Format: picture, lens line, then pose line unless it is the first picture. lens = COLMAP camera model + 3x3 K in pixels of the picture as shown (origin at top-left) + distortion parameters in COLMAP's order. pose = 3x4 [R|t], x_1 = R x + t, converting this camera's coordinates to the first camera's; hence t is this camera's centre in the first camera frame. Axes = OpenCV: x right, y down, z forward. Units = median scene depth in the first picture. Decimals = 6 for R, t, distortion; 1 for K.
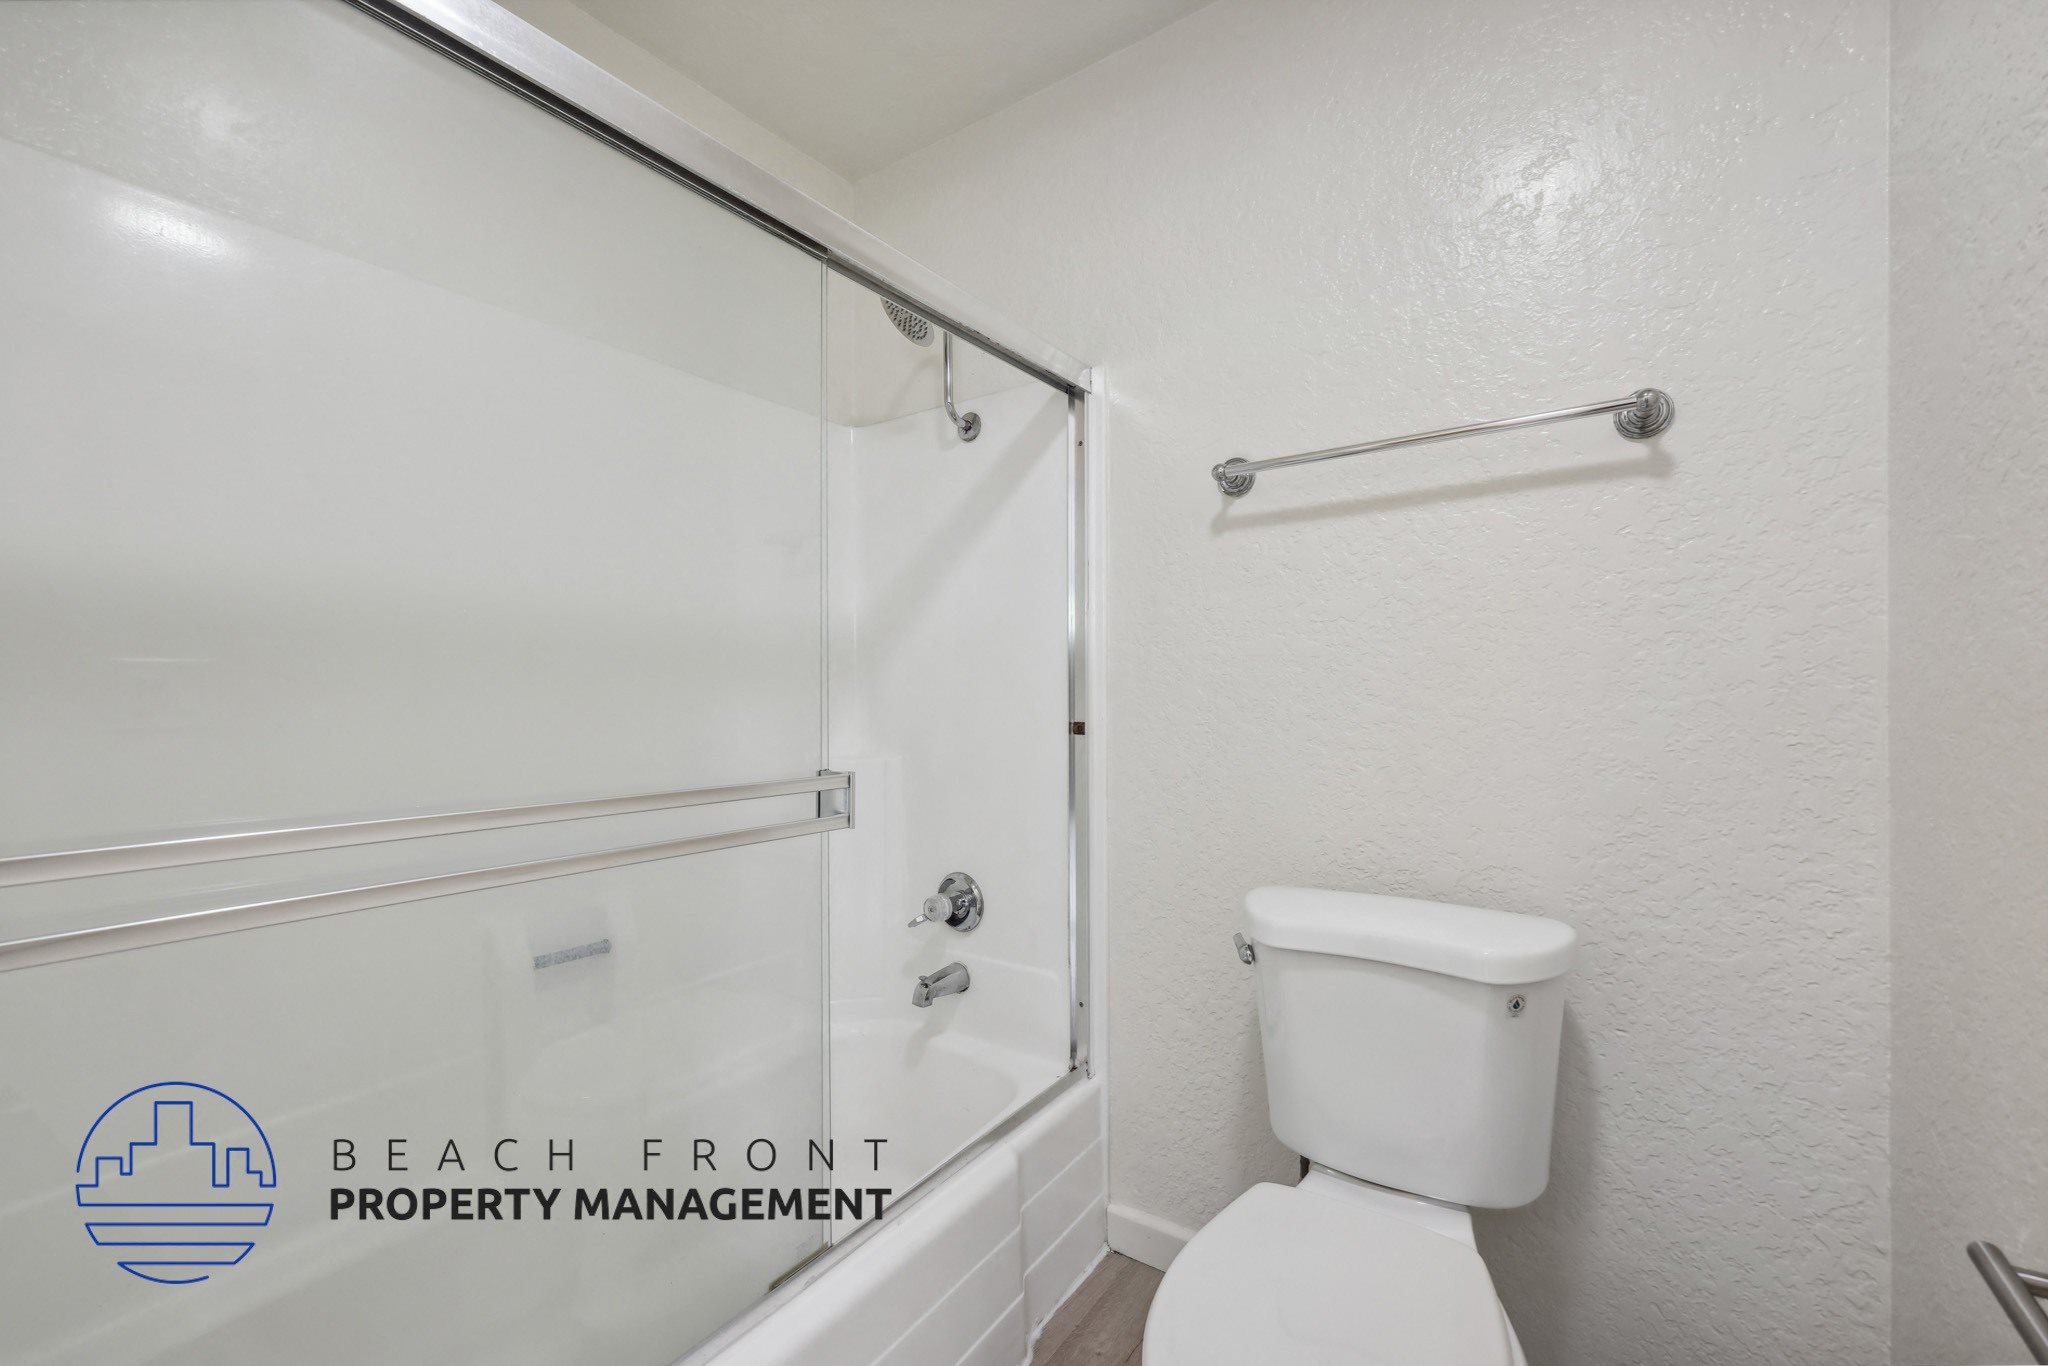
lens RADIAL K [[830.7, 0, 1025.6], [0, 830.7, 686.8], [0, 0, 1]] dist [0.000194, -0.000025]
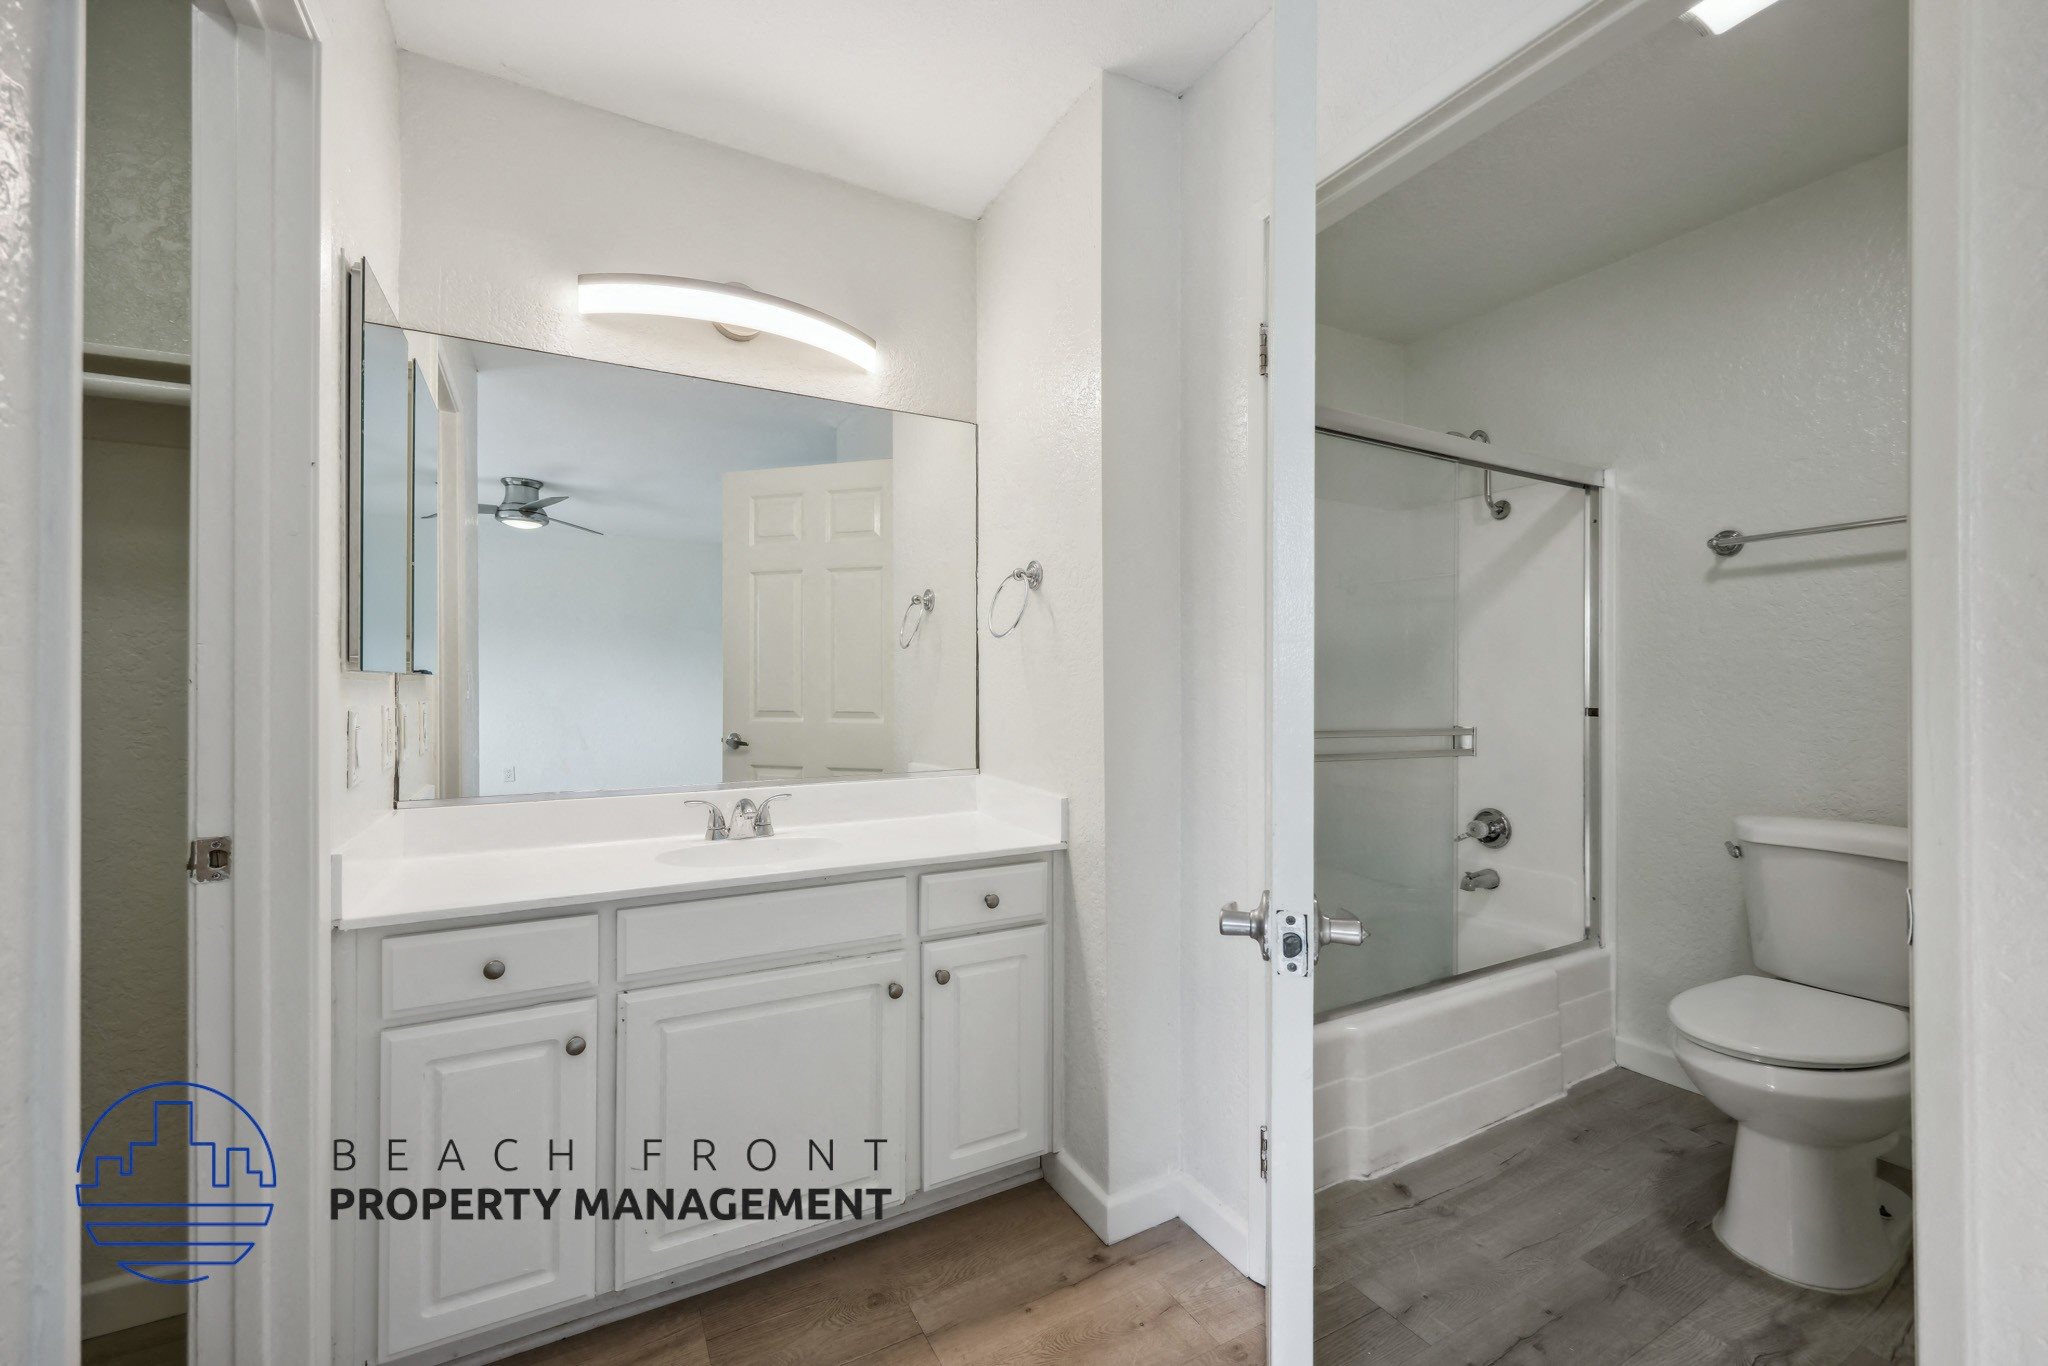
lens RADIAL K [[830.7, 0, 1023.5], [0, 830.7, 677.5], [0, 0, 1]] dist [0.000194, -0.000025]
pose [[0.898259, 0.004991, -0.439439, -0.197497], [-0.008883, 0.999937, -0.006800, 0.006775], [0.439378, 0.010012, 0.898247, -0.780733]]
